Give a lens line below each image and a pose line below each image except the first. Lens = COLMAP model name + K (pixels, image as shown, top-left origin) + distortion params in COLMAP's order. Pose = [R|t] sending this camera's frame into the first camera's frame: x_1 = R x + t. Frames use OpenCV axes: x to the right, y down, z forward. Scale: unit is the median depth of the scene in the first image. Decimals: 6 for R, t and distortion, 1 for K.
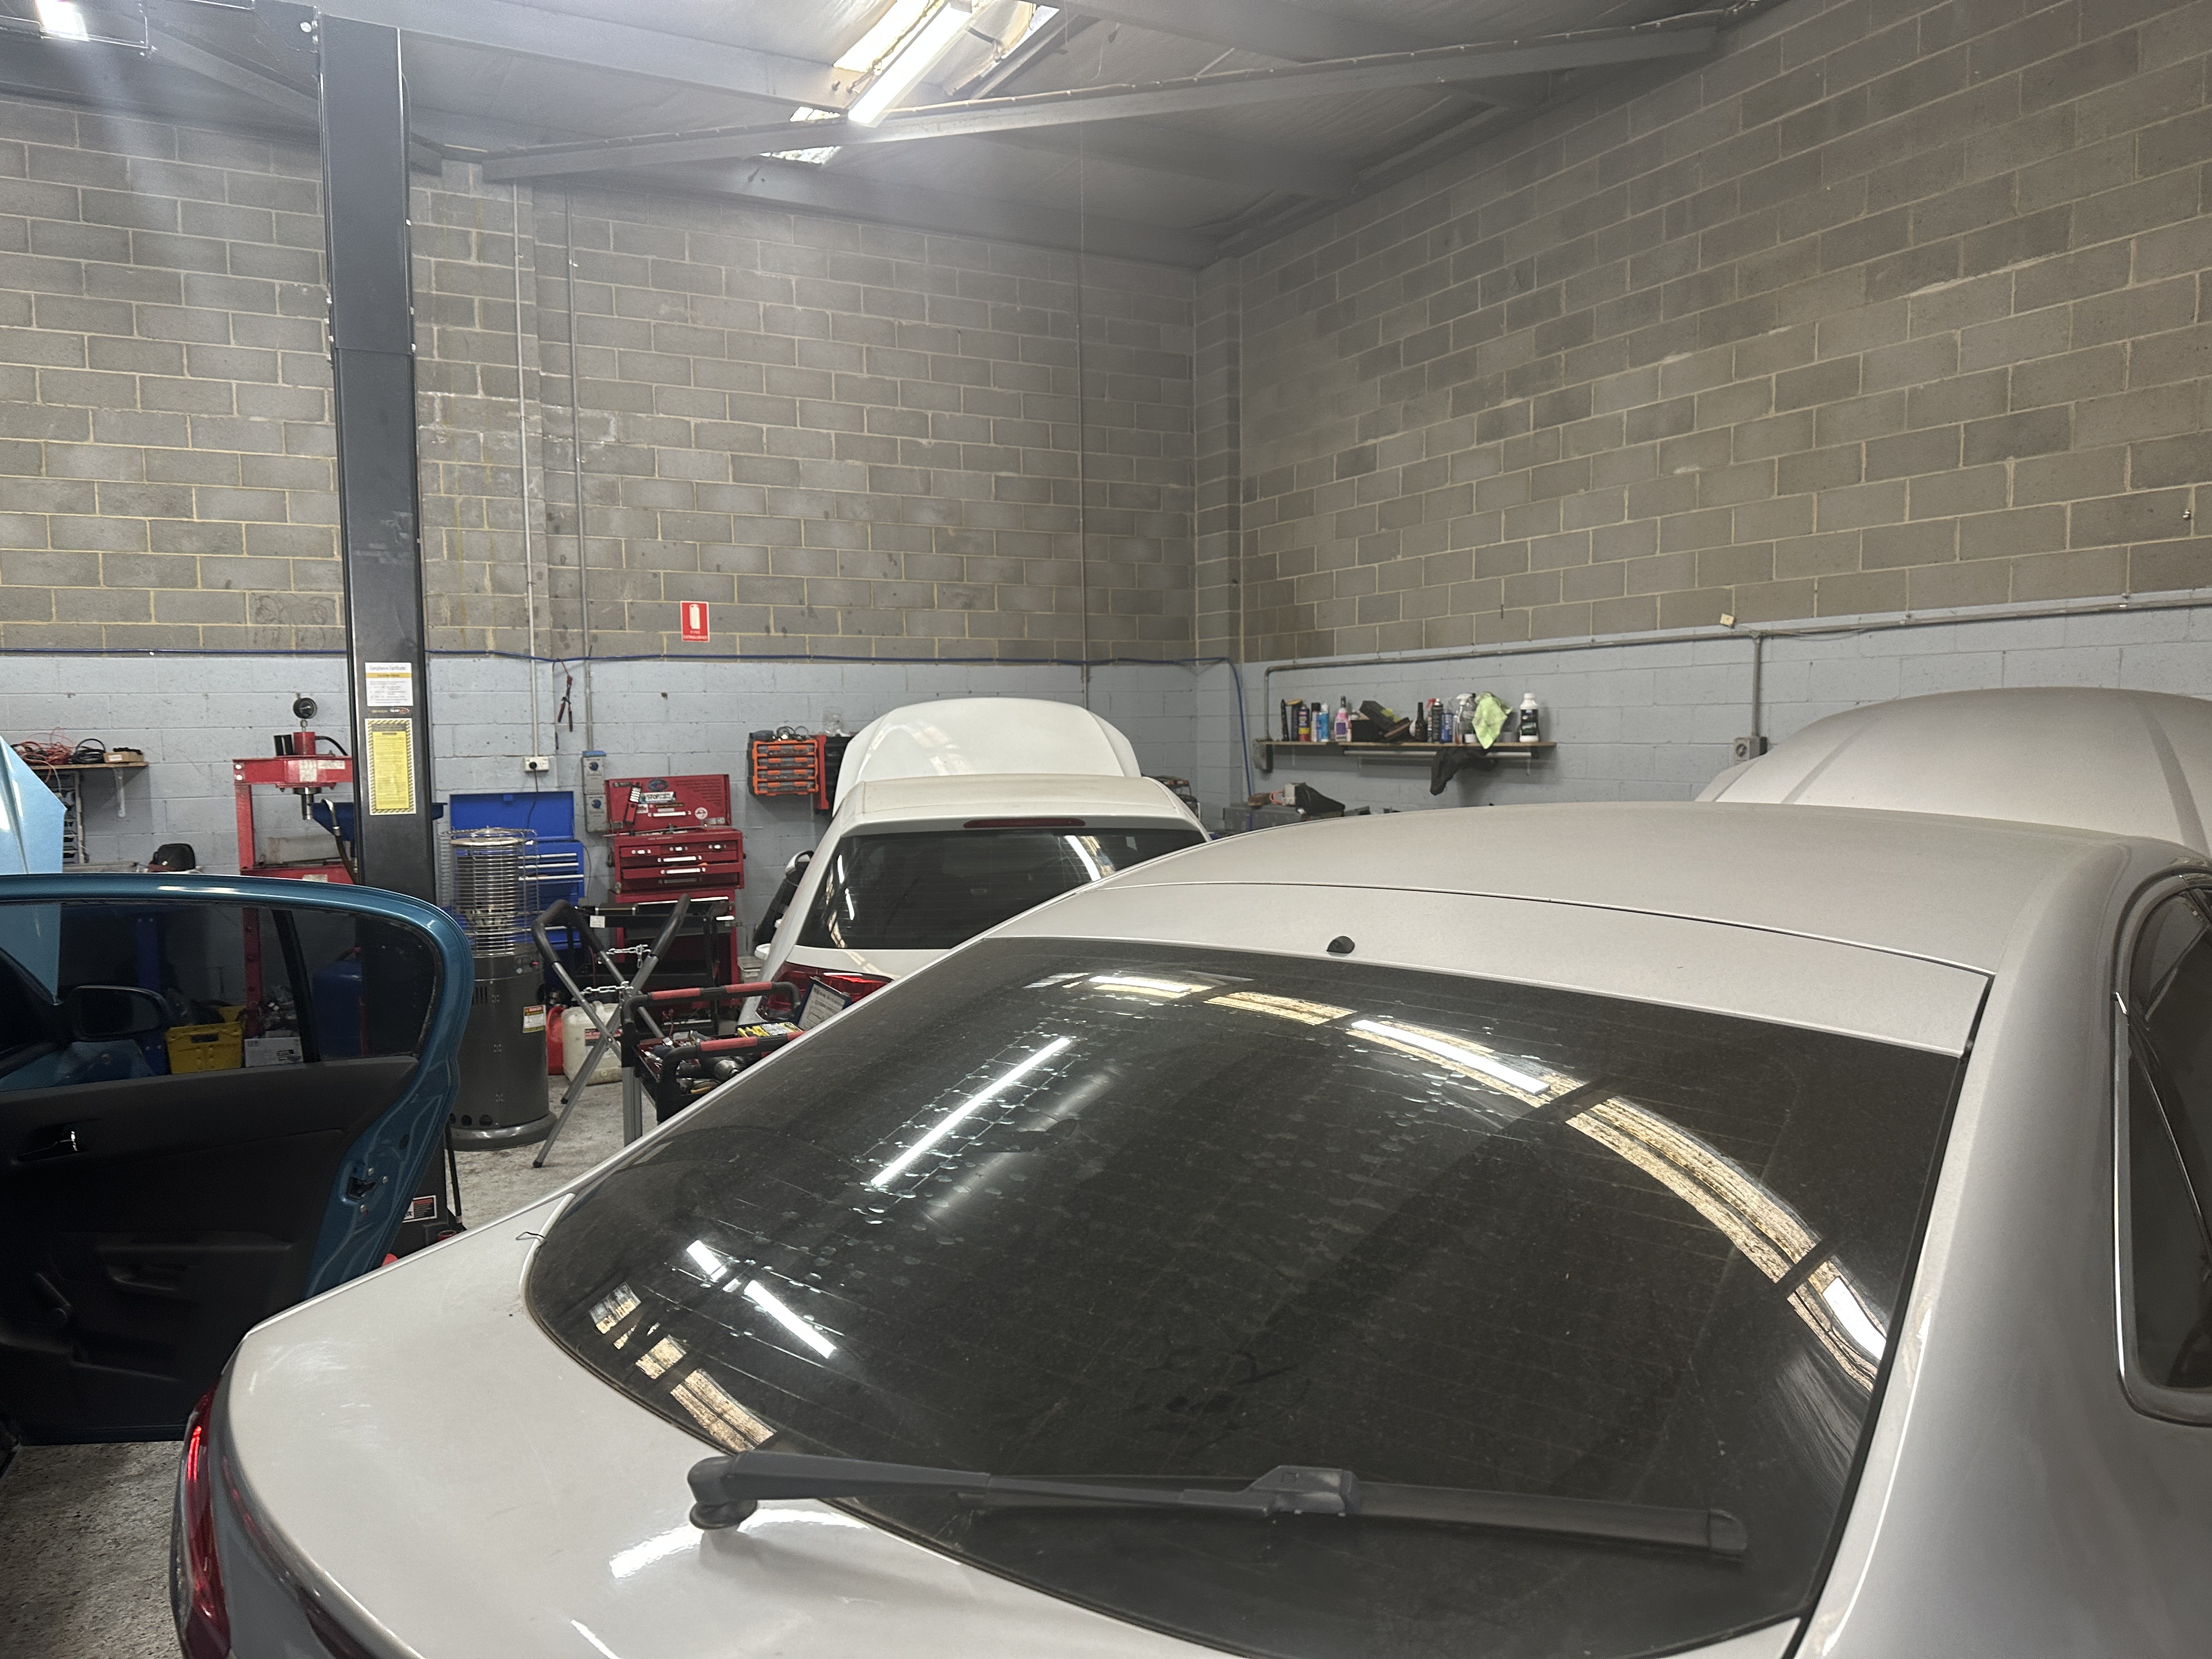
lens RADIAL K [[1565.0, 0, 1123.4], [0, 1565.0, 836.0], [0, 0, 1]] dist [0.081848, -0.100951]
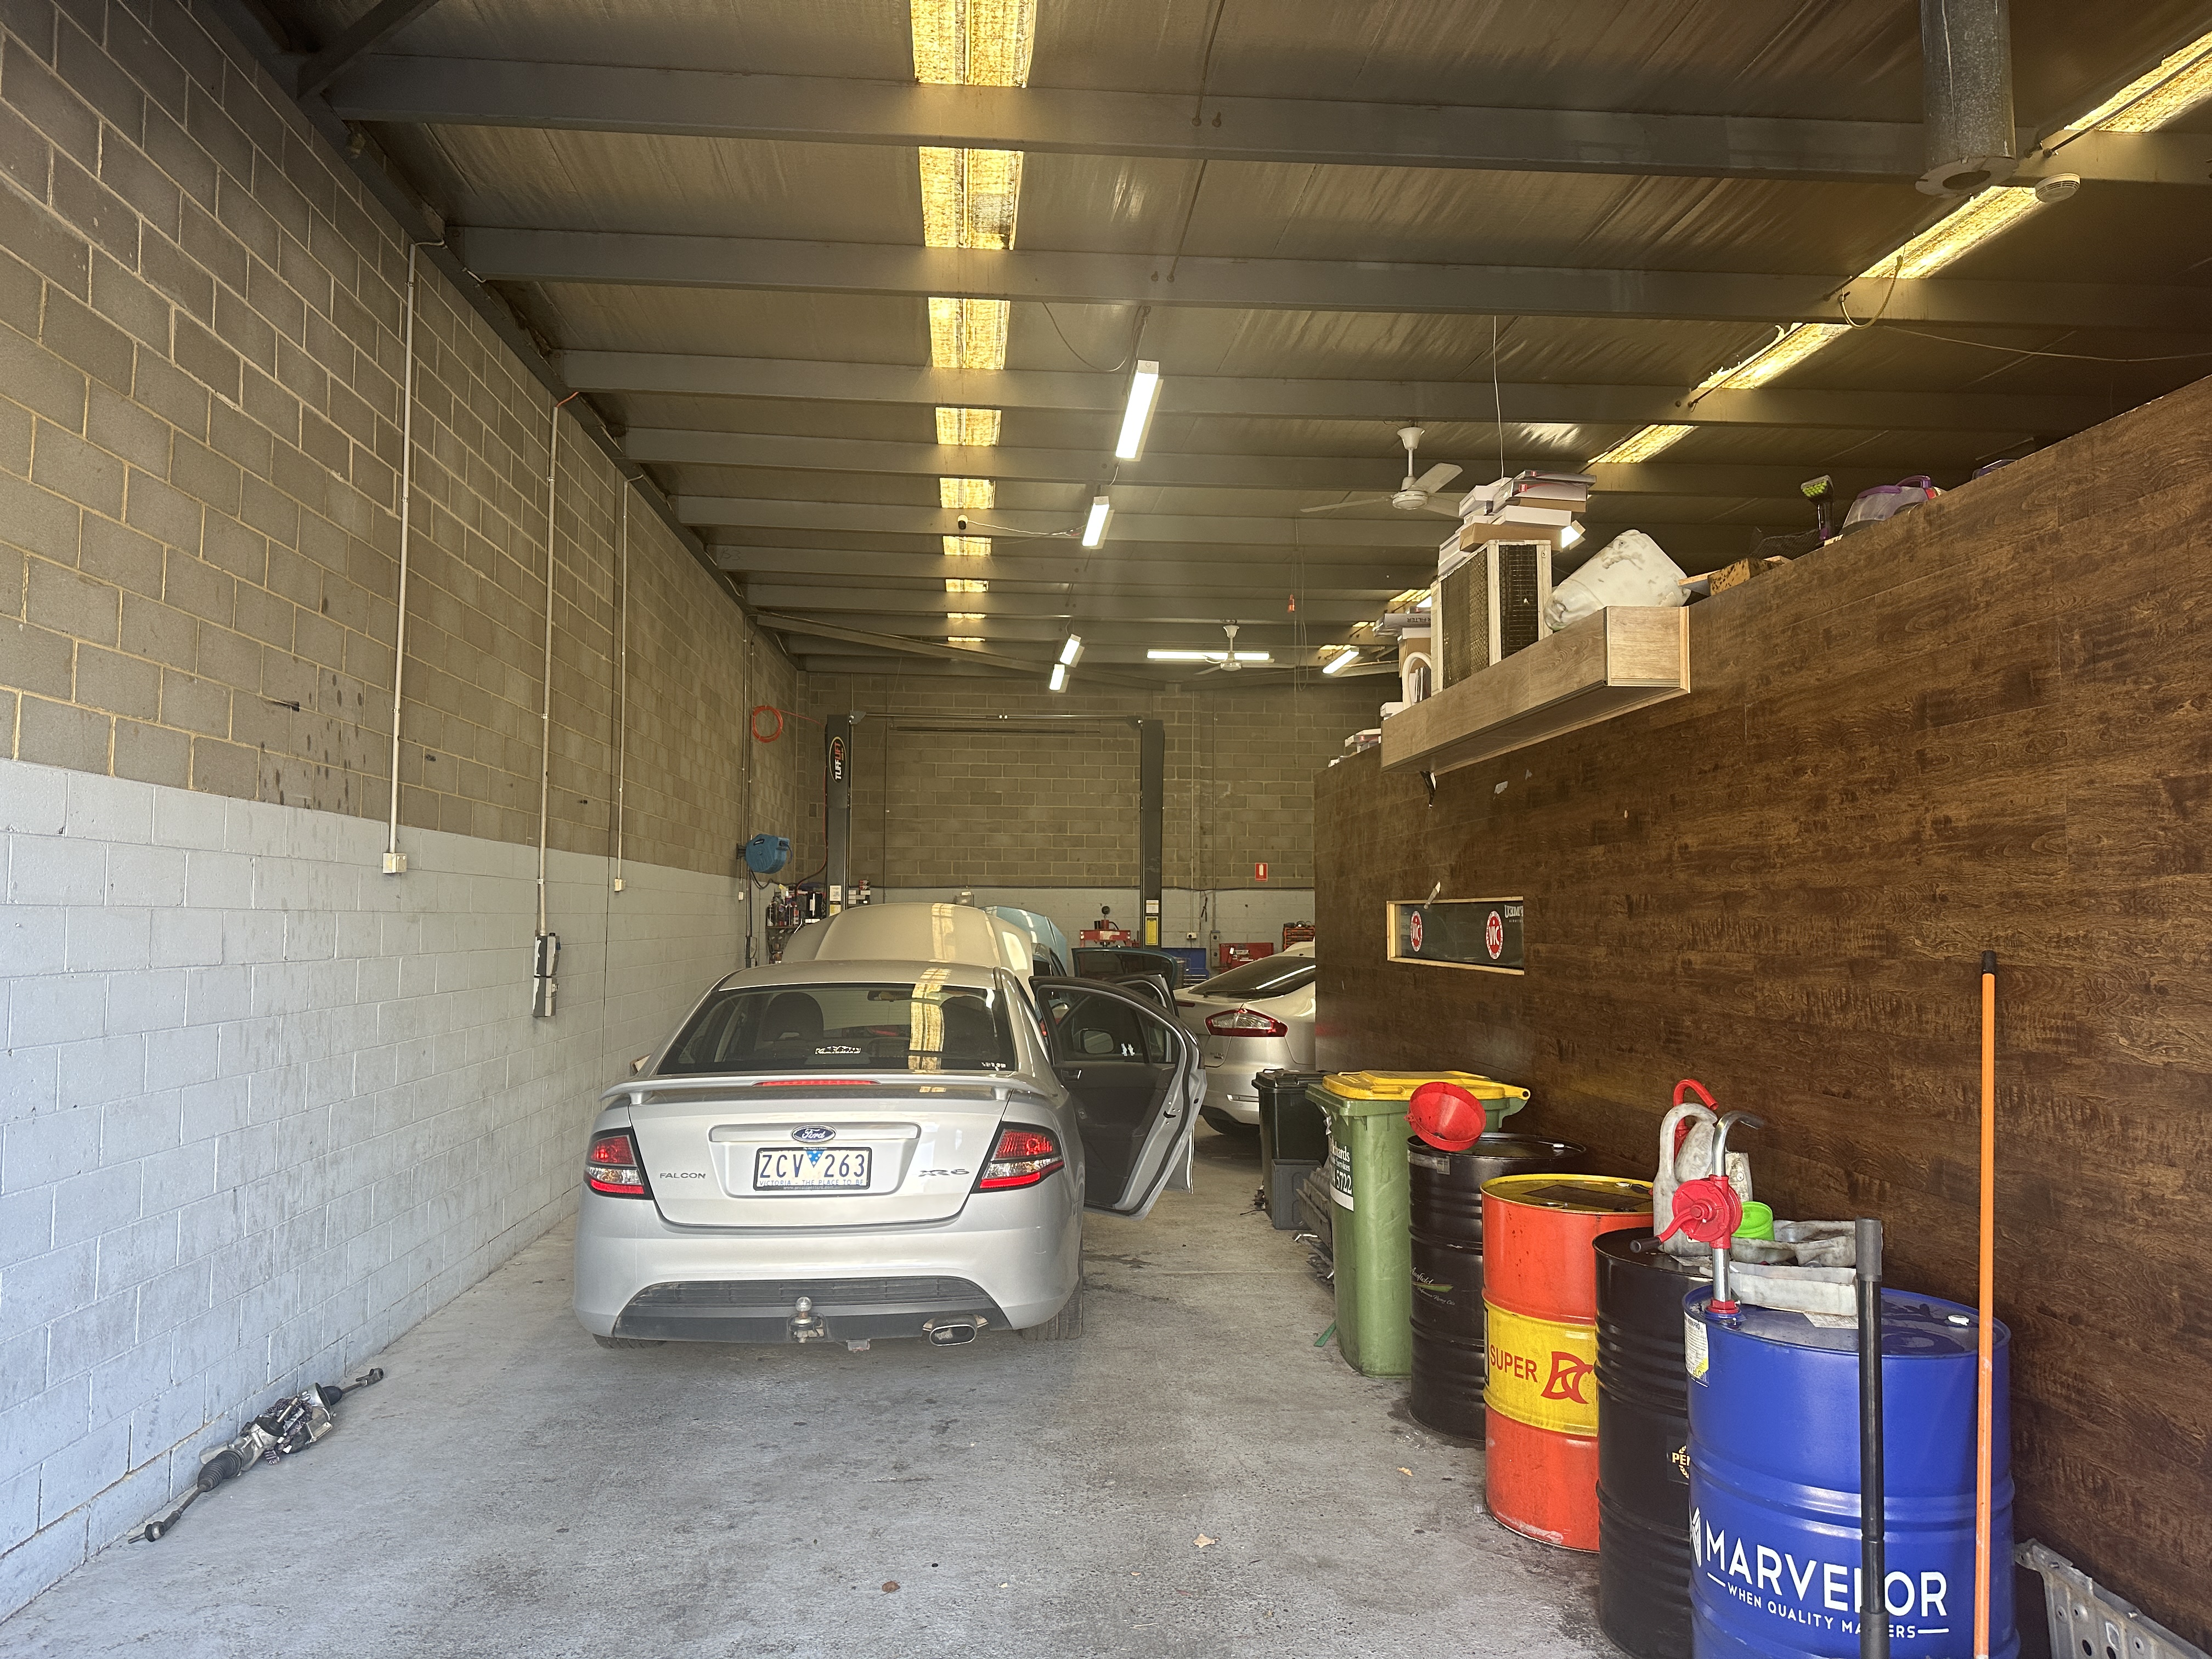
lens RADIAL K [[1565.0, 0, 1084.7], [0, 1565.0, 837.7], [0, 0, 1]] dist [0.081848, -0.100951]
pose [[0.911532, -0.003594, -0.411214, 0.427335], [-0.046666, 0.992598, -0.112120, 0.076756], [0.408573, 0.121390, 0.904617, -1.149451]]
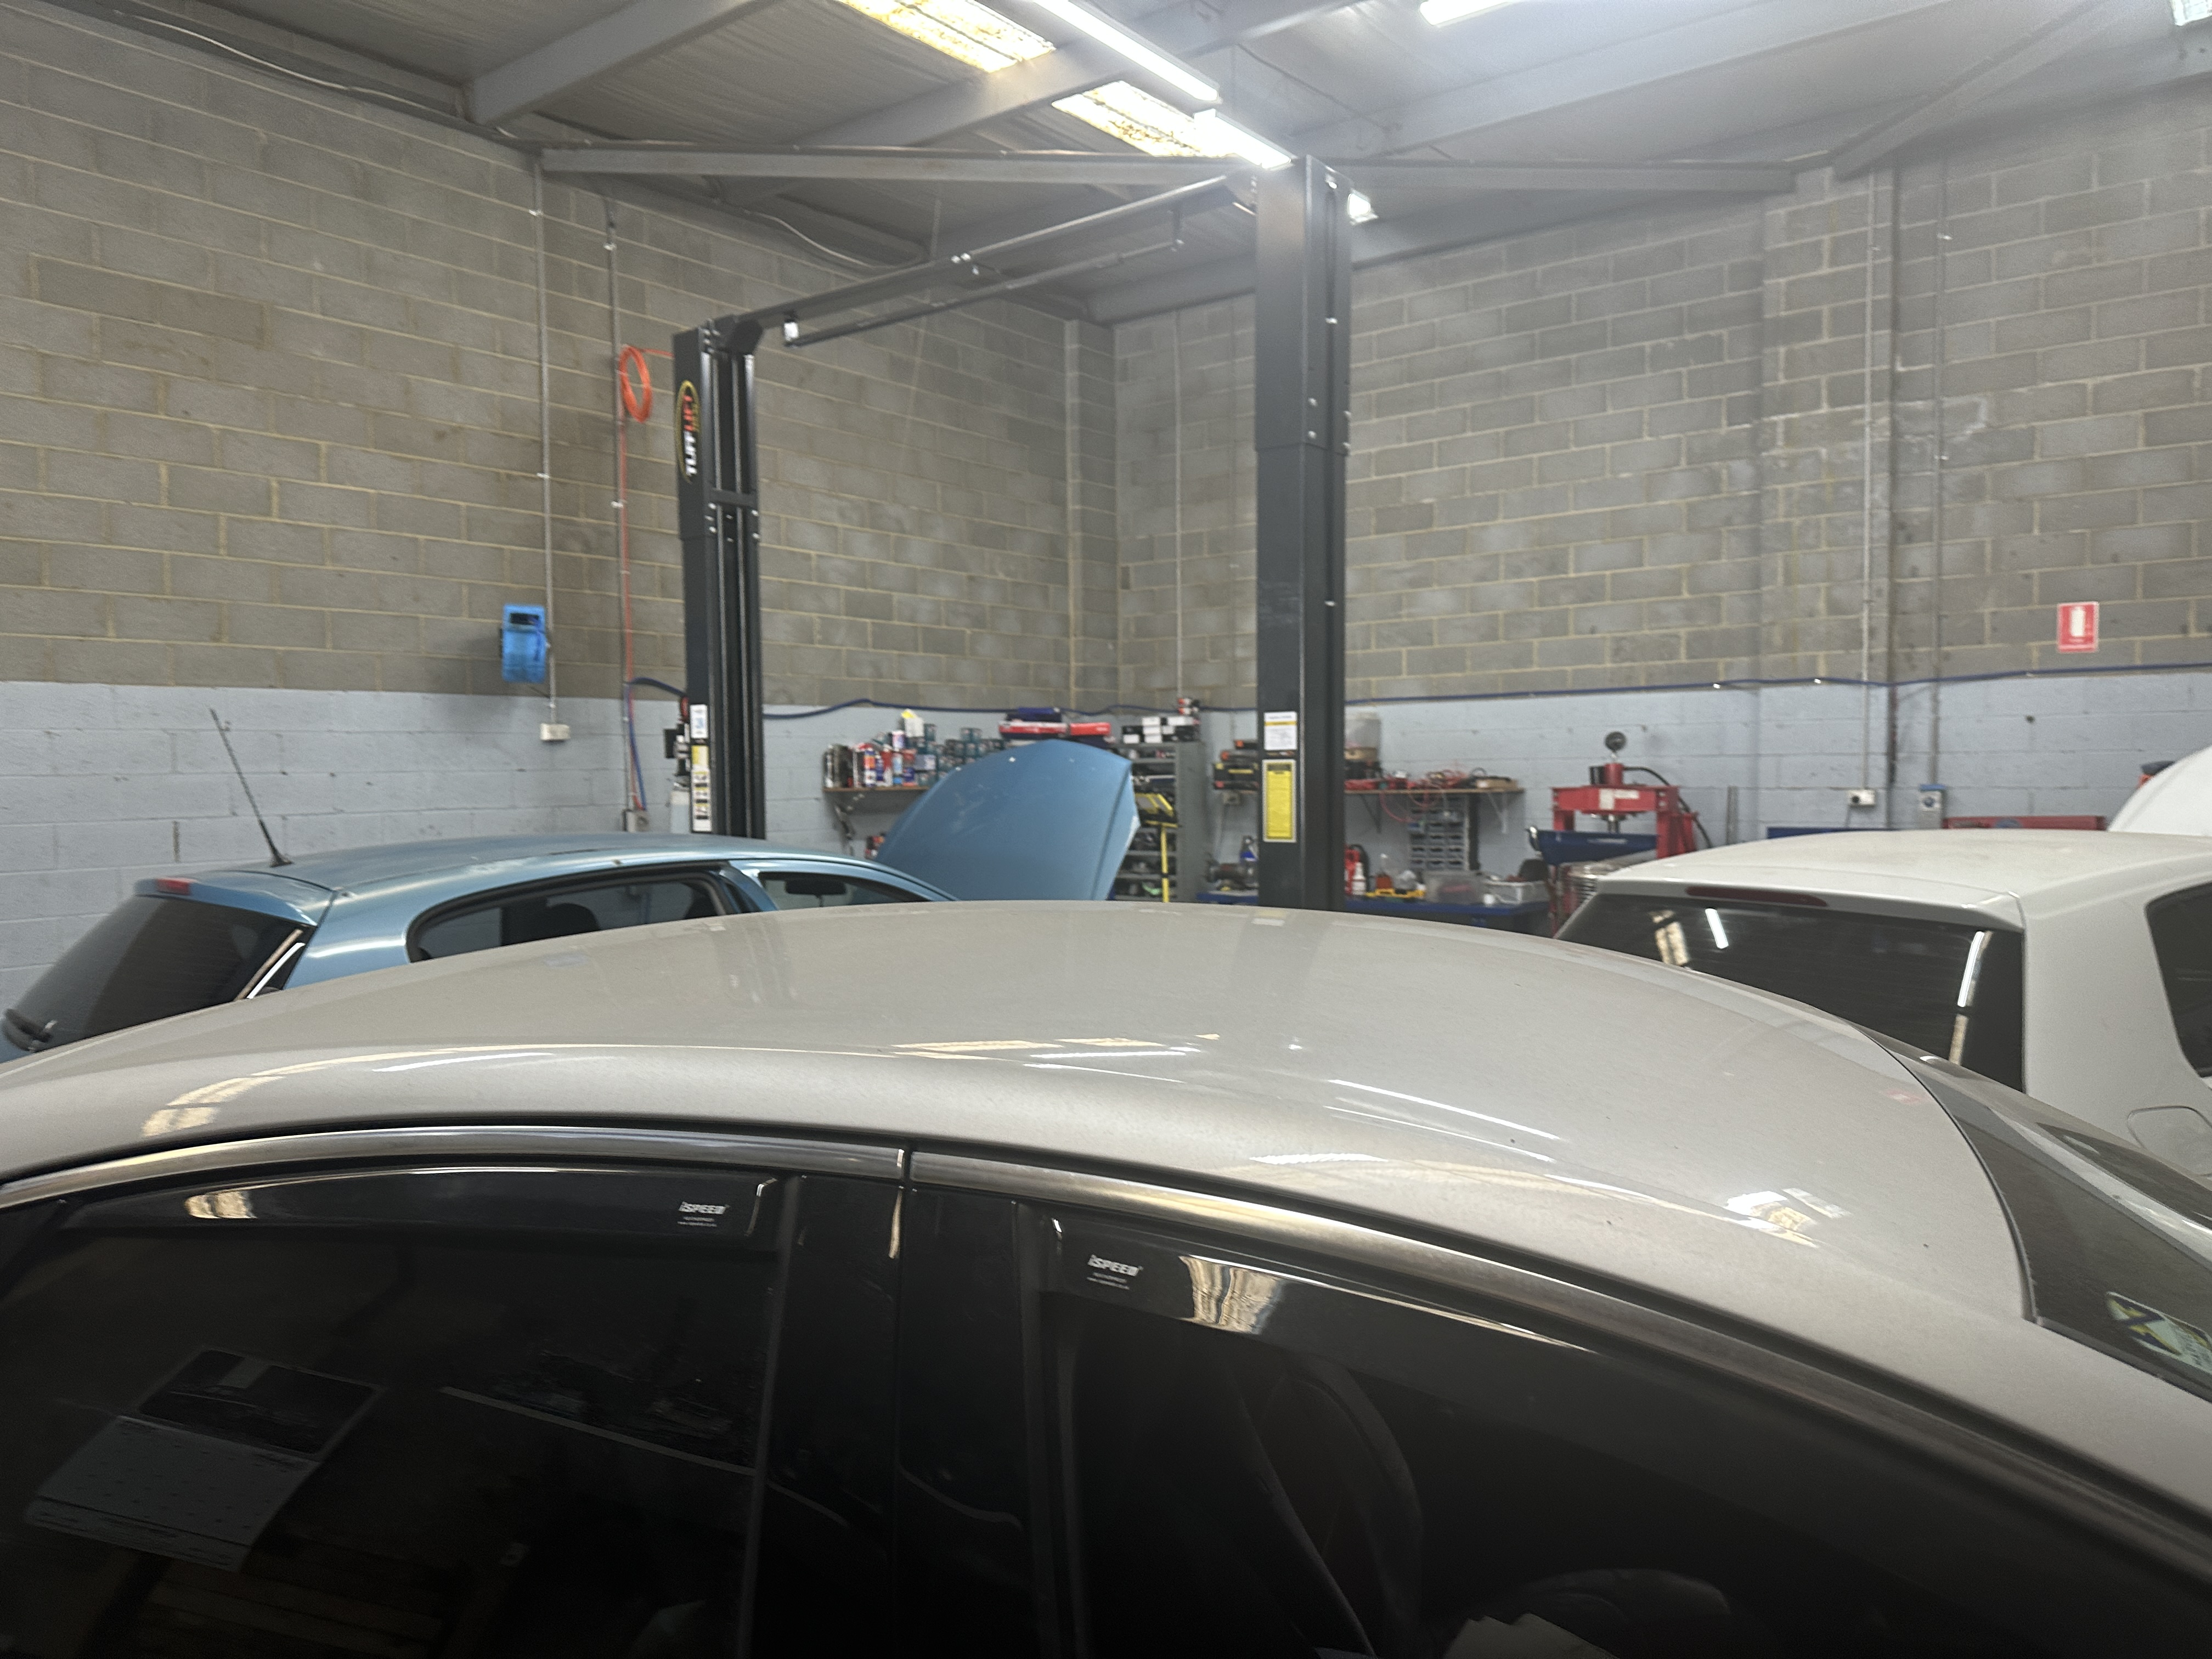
lens RADIAL K [[1565.0, 0, 1071.3], [0, 1565.0, 839.2], [0, 0, 1]] dist [0.081848, -0.100951]
pose [[0.410349, 0.049779, -0.910569, 0.287086], [-0.059046, 0.997864, 0.027942, -0.020767], [0.910015, 0.042299, 0.412412, 0.208088]]
